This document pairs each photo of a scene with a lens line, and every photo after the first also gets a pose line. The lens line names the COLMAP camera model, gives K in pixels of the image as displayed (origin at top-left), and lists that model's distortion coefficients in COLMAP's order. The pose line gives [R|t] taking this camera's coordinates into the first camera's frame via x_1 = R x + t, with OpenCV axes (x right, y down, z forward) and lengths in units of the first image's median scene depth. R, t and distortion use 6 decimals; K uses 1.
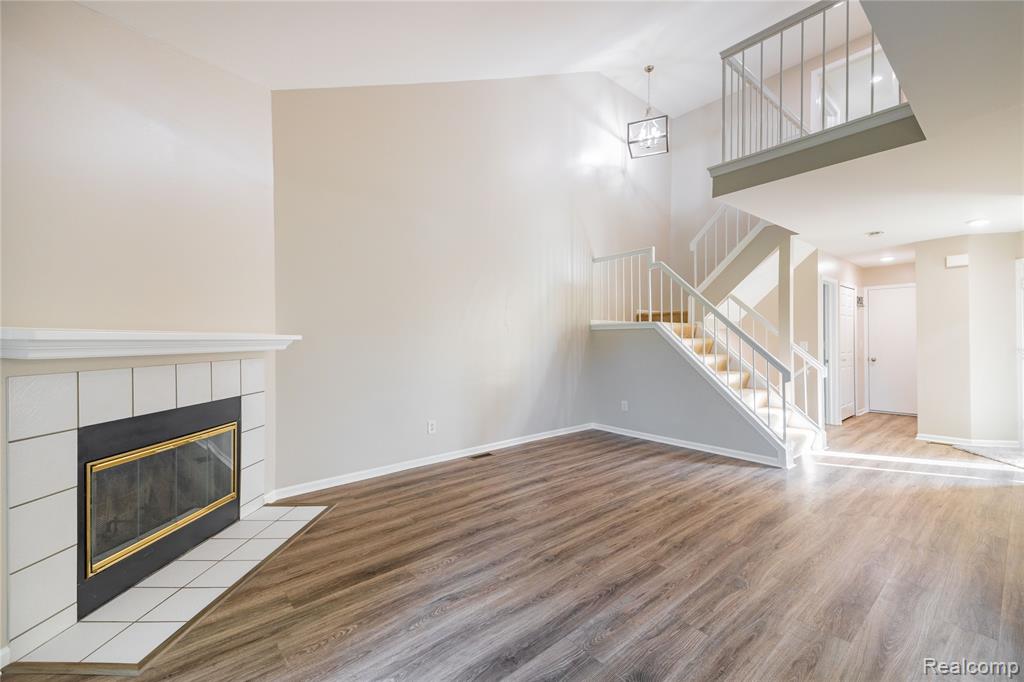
lens RADIAL K [[416.6, 0, 512.0], [0, 416.6, 341.0], [0, 0, 1]] dist [0.063938, -0.023972]
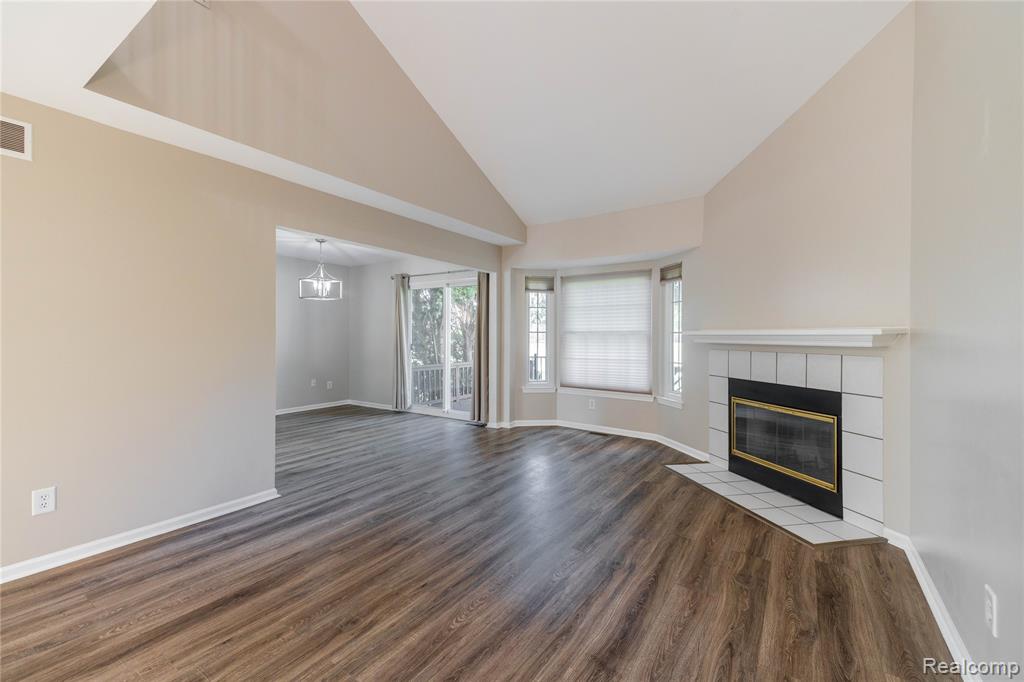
lens RADIAL K [[416.6, 0, 512.0], [0, 416.6, 341.0], [0, 0, 1]] dist [0.063938, -0.023972]
pose [[-0.963229, 0.003299, -0.268660, 0.367072], [-0.001323, 0.999854, 0.017020, -0.004454], [0.268677, 0.016750, -0.963085, 1.815620]]
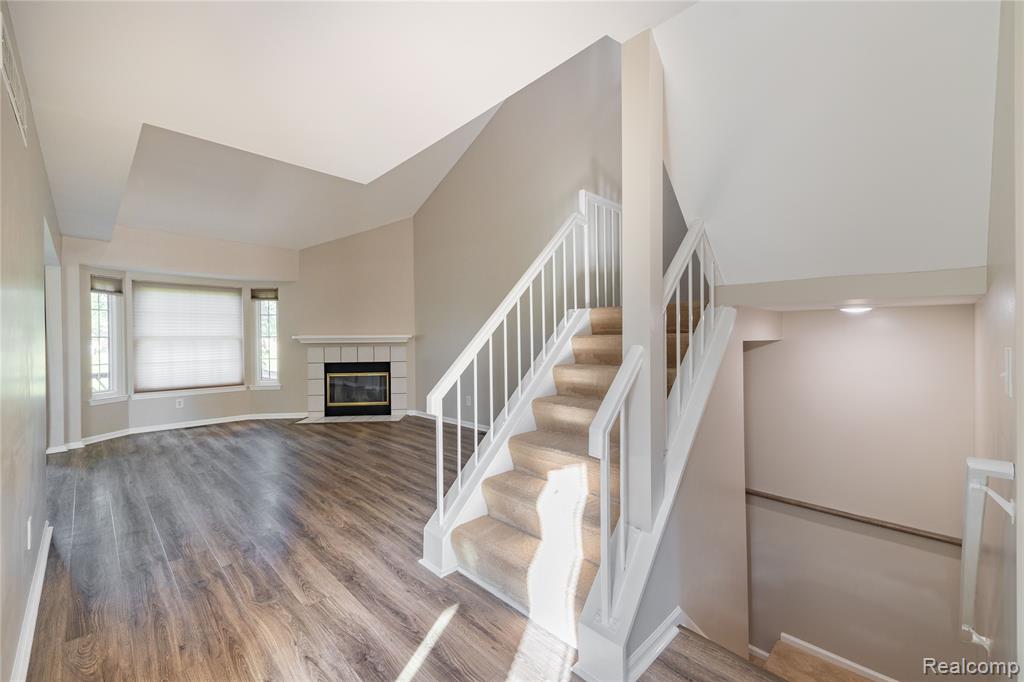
lens RADIAL K [[416.6, 0, 512.0], [0, 416.6, 341.0], [0, 0, 1]] dist [0.063938, -0.023972]
pose [[0.078026, 0.013086, -0.996865, 1.755162], [0.006646, 0.999885, 0.013646, -0.010555], [0.996929, -0.007690, 0.077930, 1.546960]]
